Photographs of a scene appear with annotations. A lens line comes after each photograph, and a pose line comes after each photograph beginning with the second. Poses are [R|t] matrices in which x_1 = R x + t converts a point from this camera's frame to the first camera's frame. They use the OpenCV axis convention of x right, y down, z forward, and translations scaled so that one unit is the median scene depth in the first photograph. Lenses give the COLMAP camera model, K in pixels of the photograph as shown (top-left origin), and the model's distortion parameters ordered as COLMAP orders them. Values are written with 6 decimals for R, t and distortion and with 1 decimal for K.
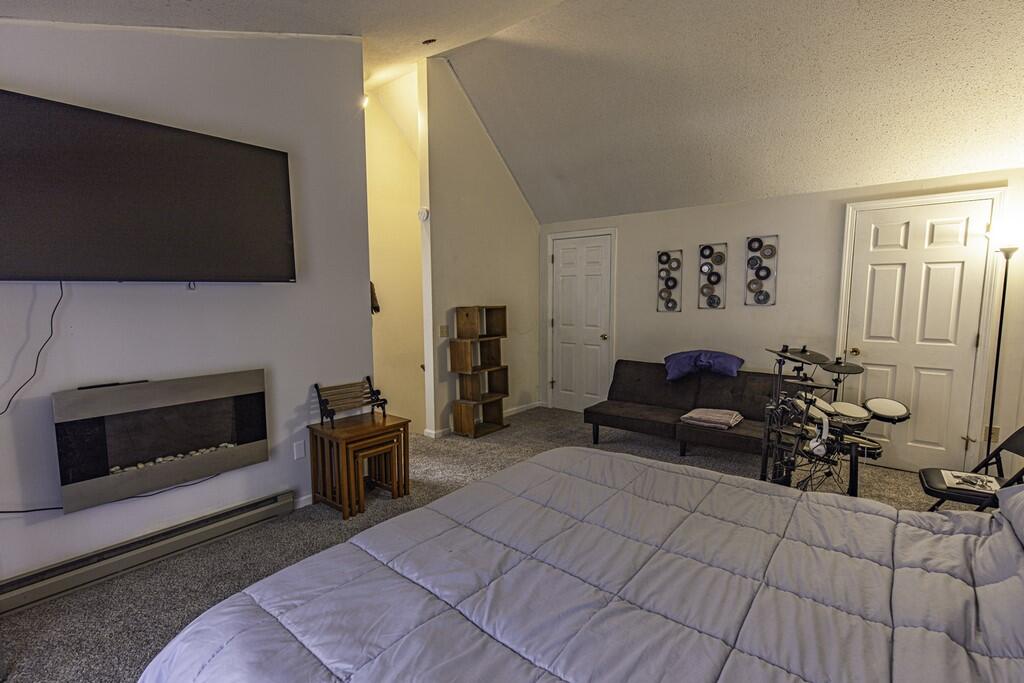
lens RADIAL K [[470.1, 0, 510.3], [0, 470.1, 342.7], [0, 0, 1]] dist [0.010038, 0.001288]
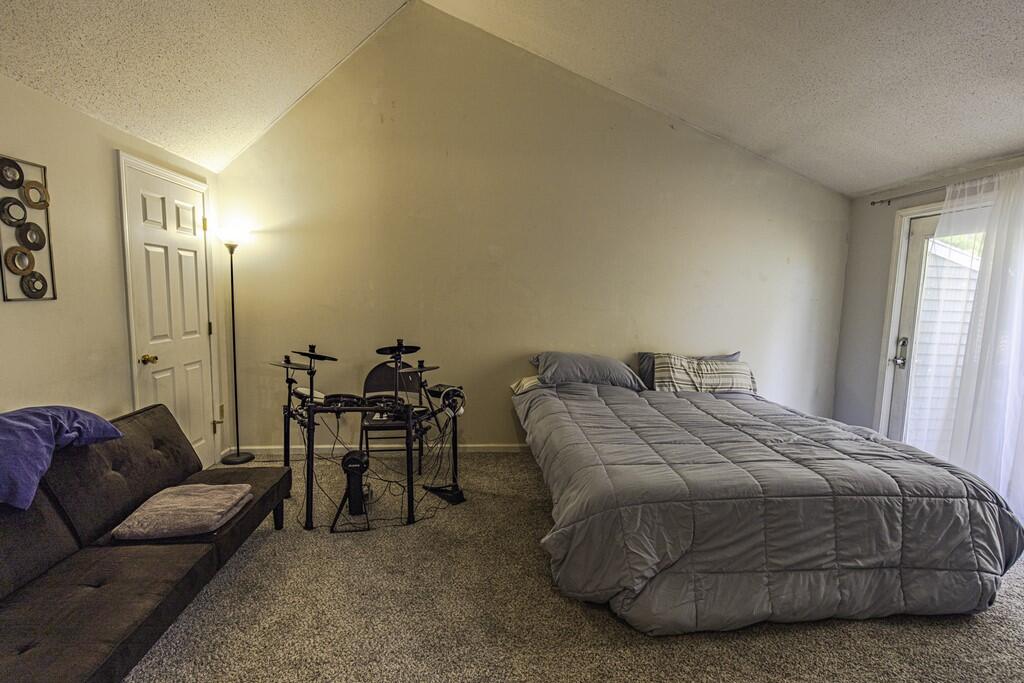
lens RADIAL K [[470.1, 0, 512.2], [0, 470.1, 340.7], [0, 0, 1]] dist [0.010038, 0.001288]
pose [[-0.682346, -0.083451, 0.726250, -0.208337], [0.061729, 0.983337, 0.170989, -0.103514], [-0.728418, 0.161504, -0.665825, 1.090244]]
